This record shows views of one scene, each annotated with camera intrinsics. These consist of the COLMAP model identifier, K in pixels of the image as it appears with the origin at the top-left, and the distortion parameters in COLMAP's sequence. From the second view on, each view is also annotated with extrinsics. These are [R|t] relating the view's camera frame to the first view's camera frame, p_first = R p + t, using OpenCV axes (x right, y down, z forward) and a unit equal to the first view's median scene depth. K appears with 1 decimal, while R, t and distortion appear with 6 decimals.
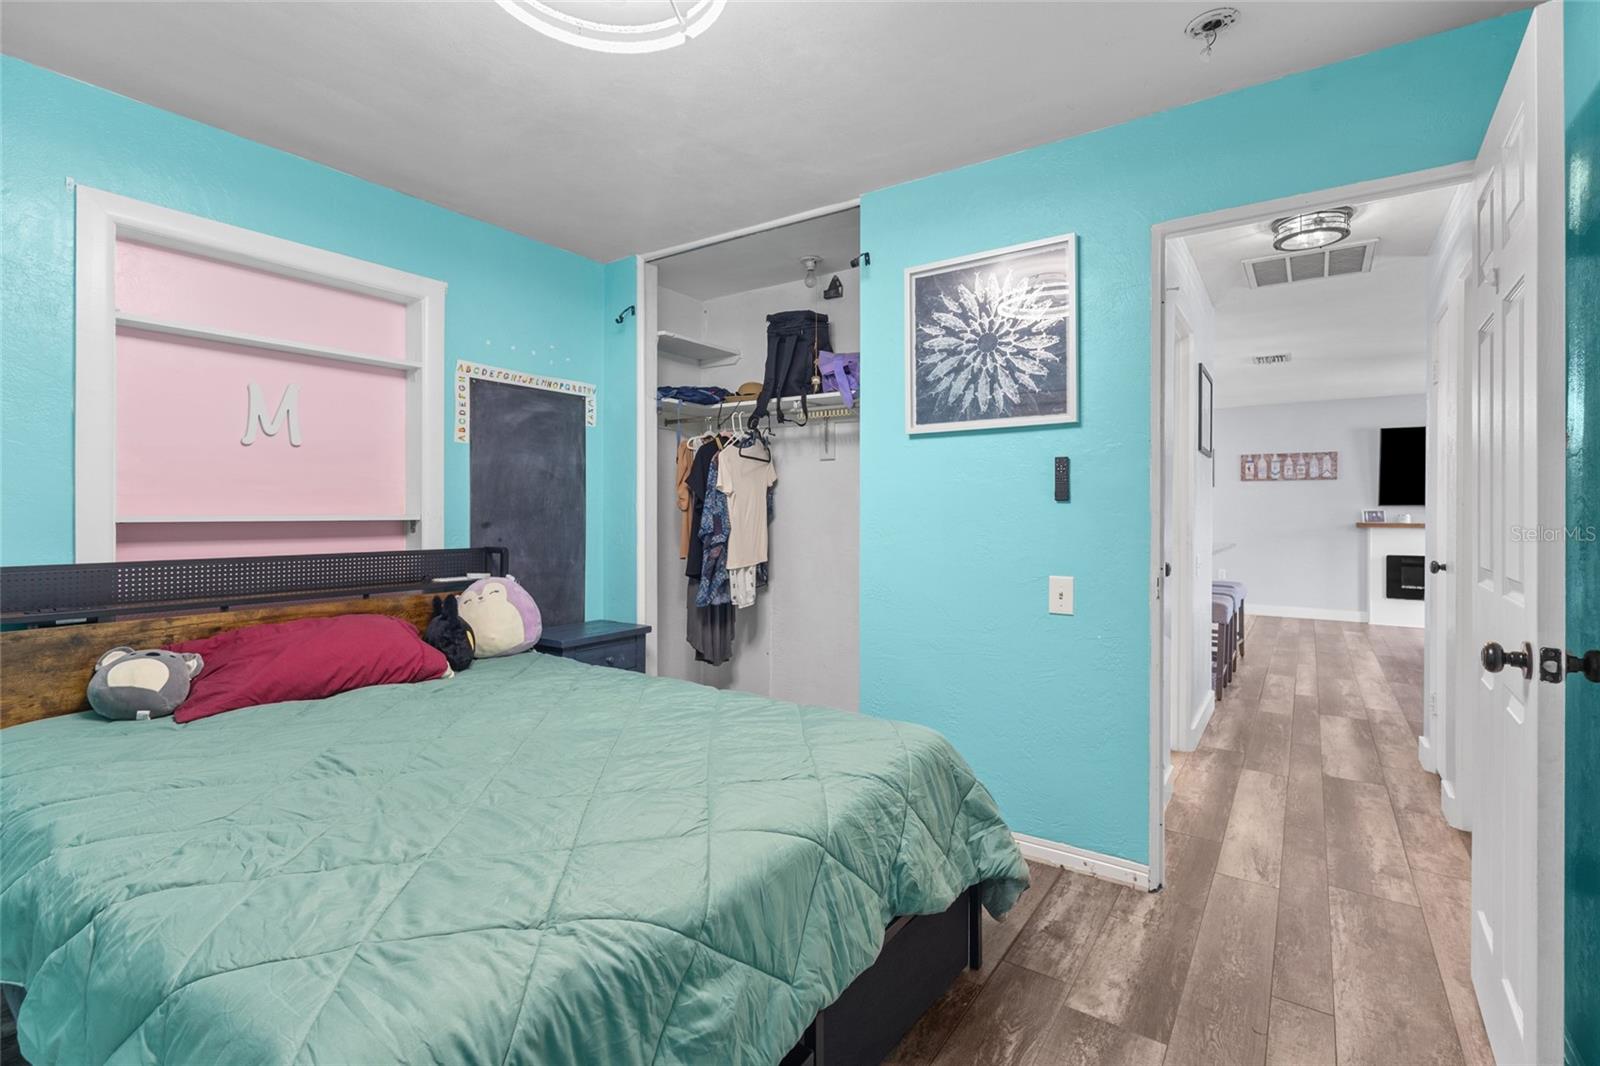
lens RADIAL K [[738.1, 0, 797.1], [0, 738.1, 508.4], [0, 0, 1]] dist [0.004325, 0.000288]
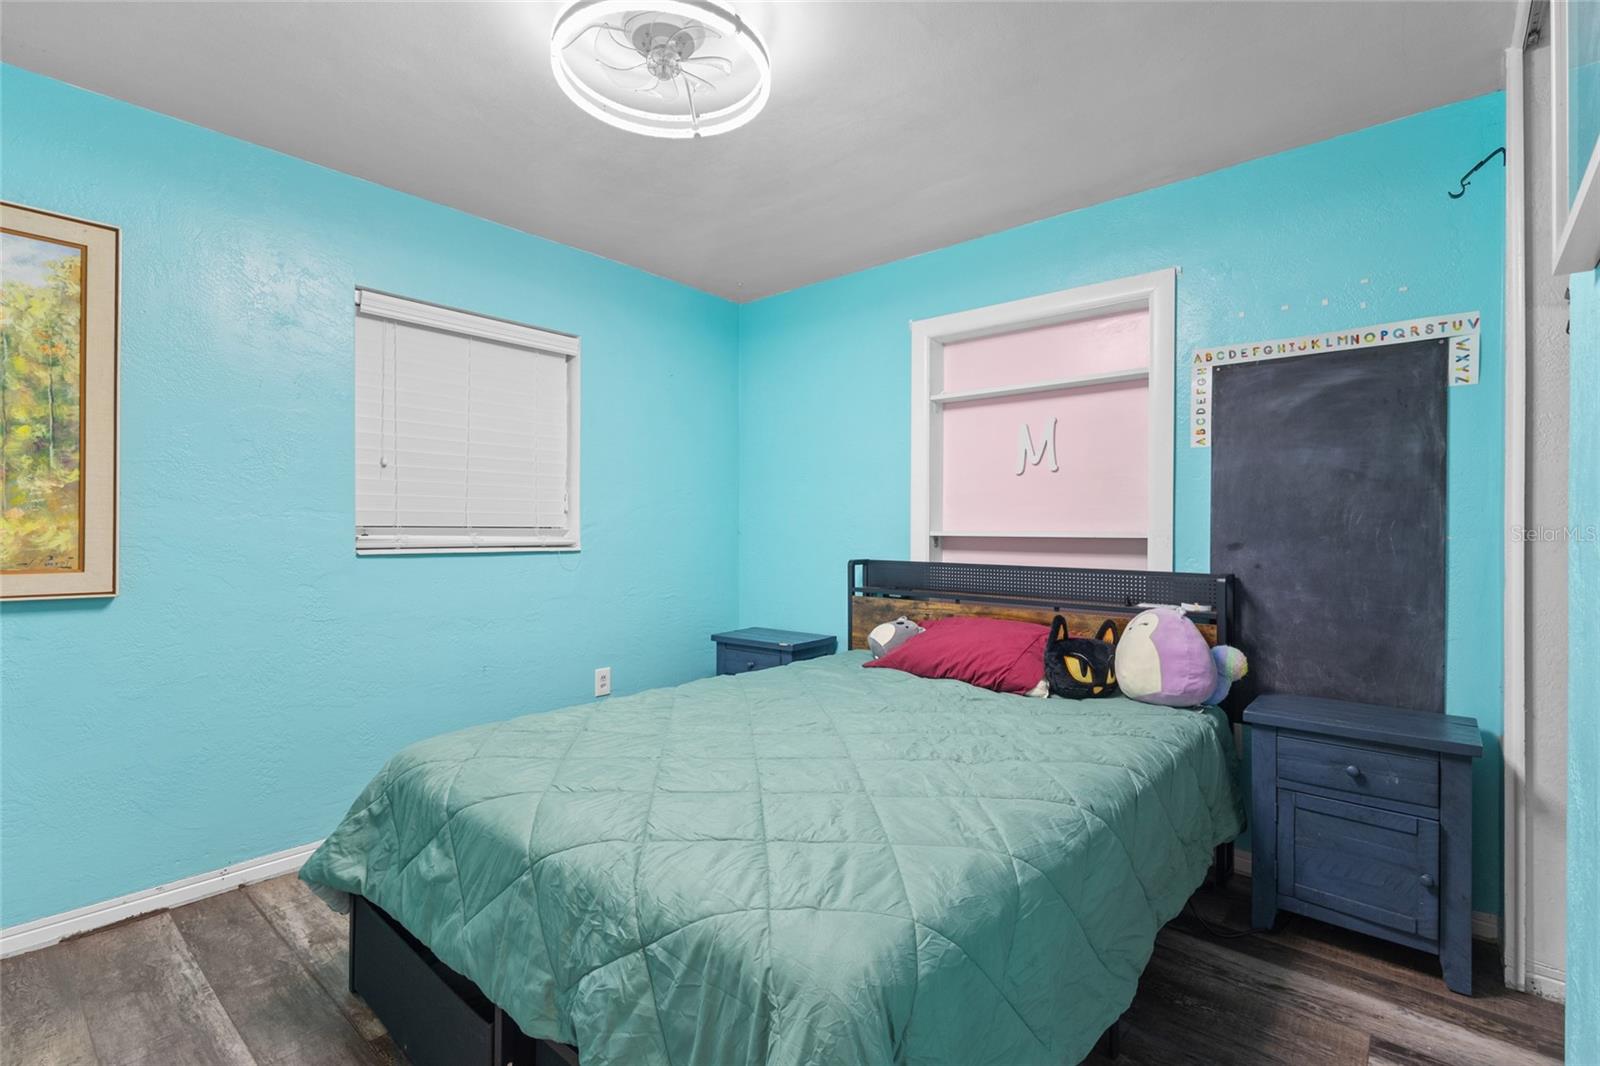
lens RADIAL K [[738.1, 0, 801.7], [0, 738.1, 527.2], [0, 0, 1]] dist [0.004325, 0.000288]
pose [[-0.105917, -0.004800, -0.994363, 0.381655], [-0.000939, 0.999988, -0.004727, 0.005671], [0.994375, 0.000433, -0.105920, 0.568260]]
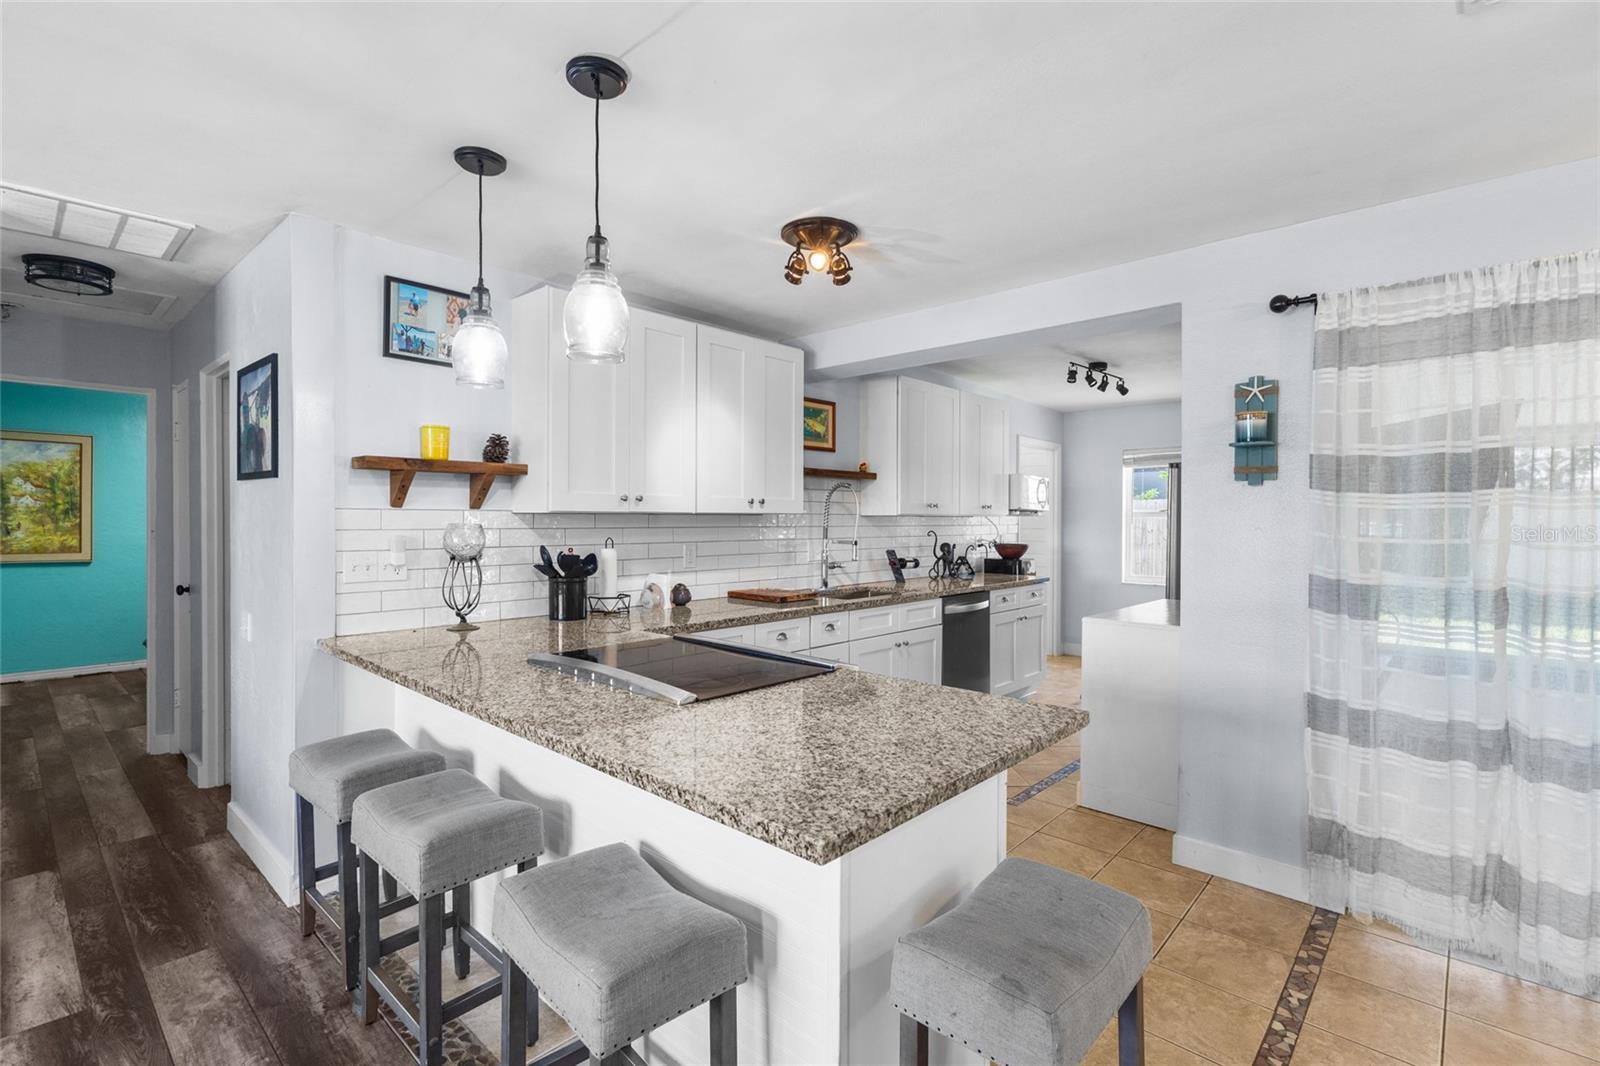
lens RADIAL K [[738.1, 0, 795.1], [0, 738.1, 524.5], [0, 0, 1]] dist [0.004325, 0.000288]
pose [[-0.137088, 0.000527, -0.990559, 1.391120], [-0.003487, 0.999993, 0.001015, -0.037421], [0.990553, 0.003593, -0.137085, 1.890718]]
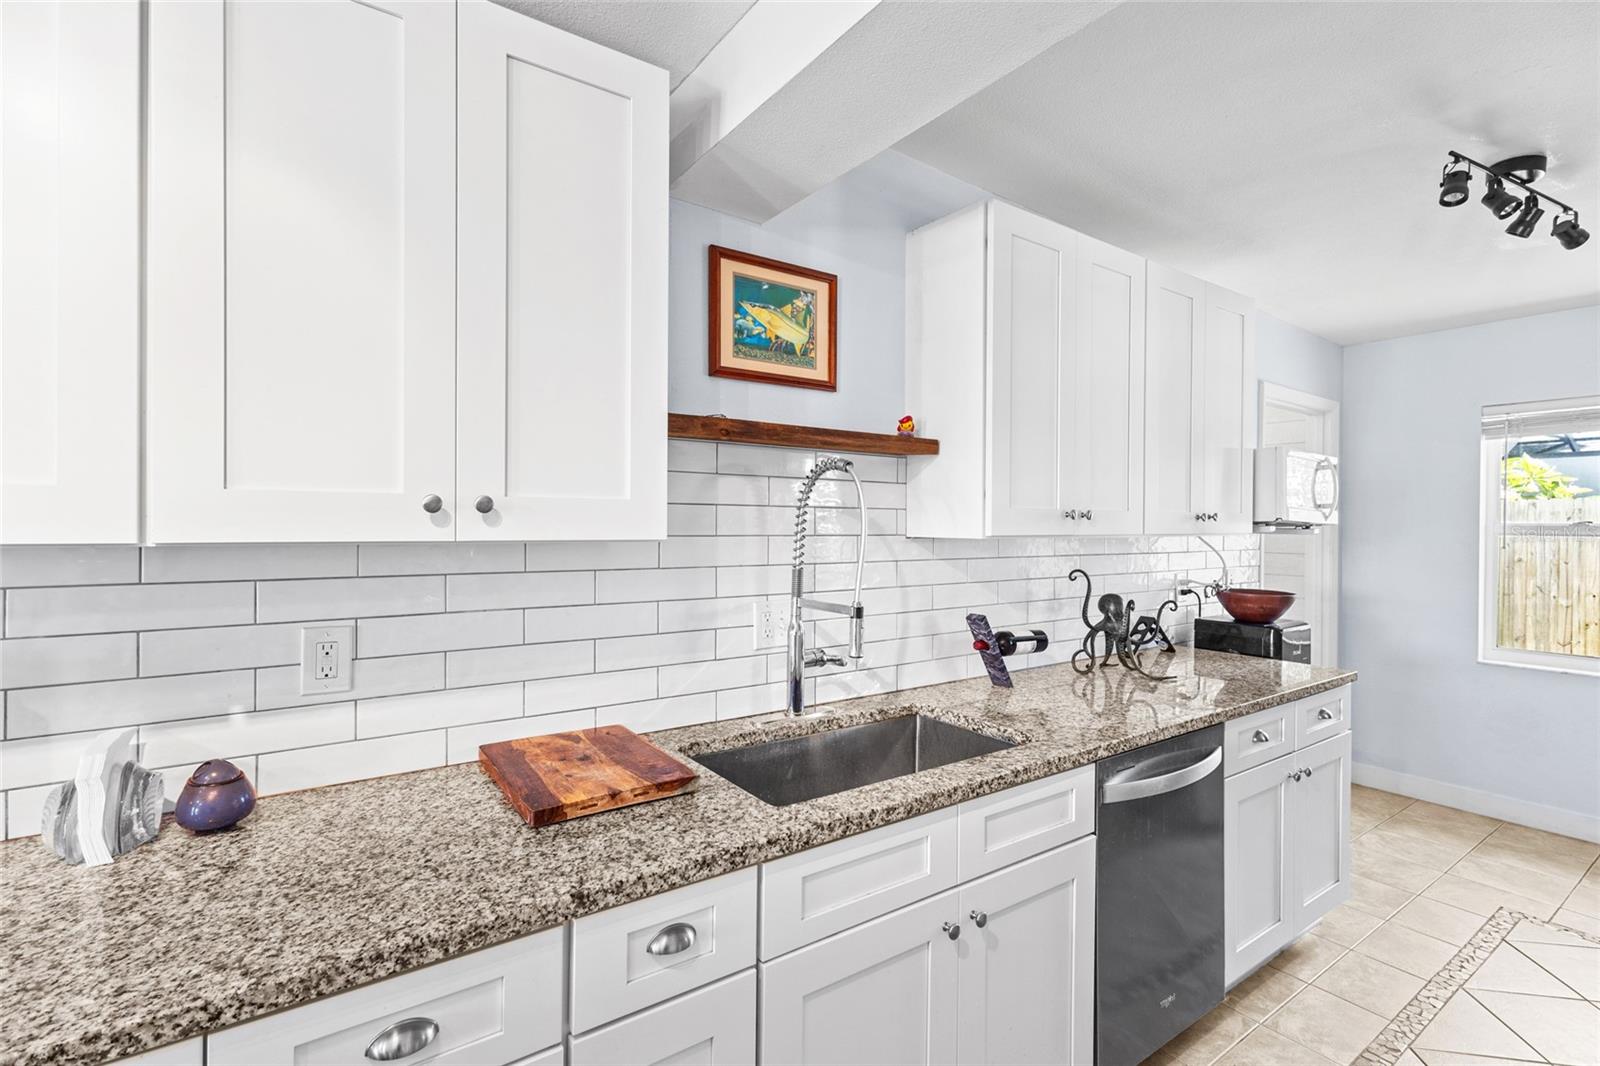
lens RADIAL K [[738.1, 0, 793.2], [0, 738.1, 523.4], [0, 0, 1]] dist [0.004325, 0.000288]
pose [[-0.345818, -0.007037, -0.938275, 0.580607], [-0.010121, 0.999942, -0.003769, -0.062134], [0.938247, 0.008193, -0.345869, 1.950358]]
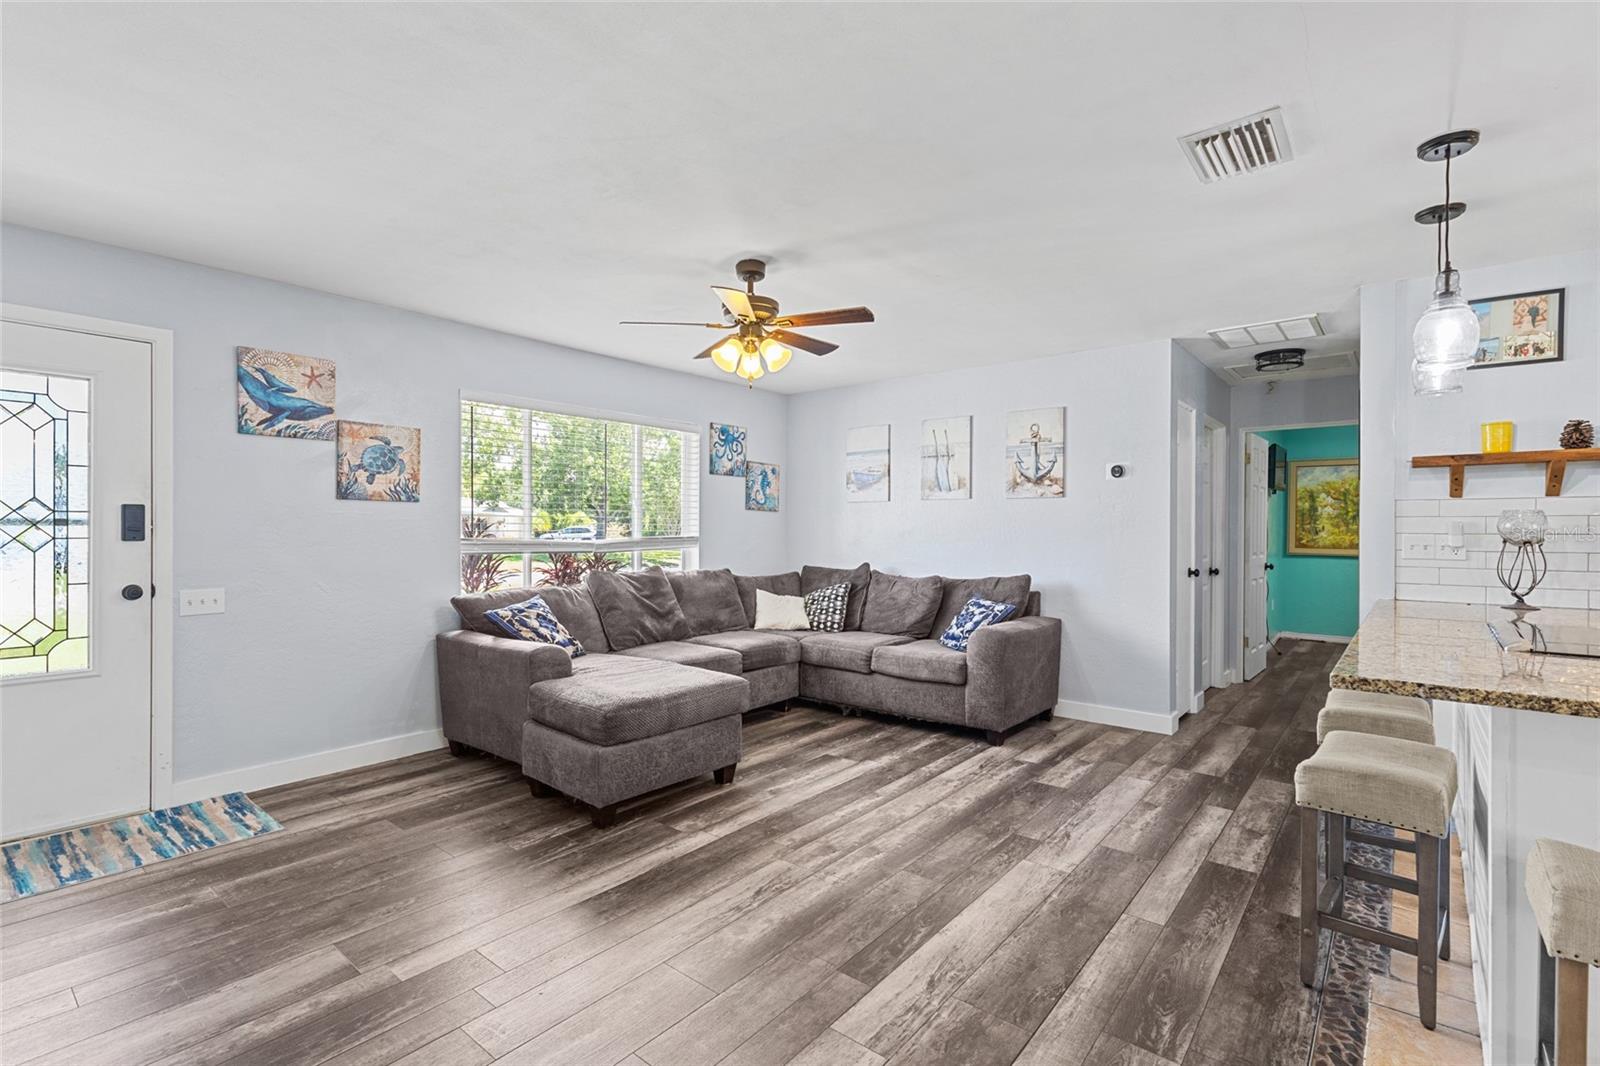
lens RADIAL K [[738.1, 0, 795.3], [0, 738.1, 531.8], [0, 0, 1]] dist [0.004325, 0.000288]
pose [[-0.996284, -0.010047, 0.085539, 1.413888], [-0.009842, 0.999948, 0.002818, -0.003879], [-0.085563, 0.001966, -0.996331, 2.376379]]
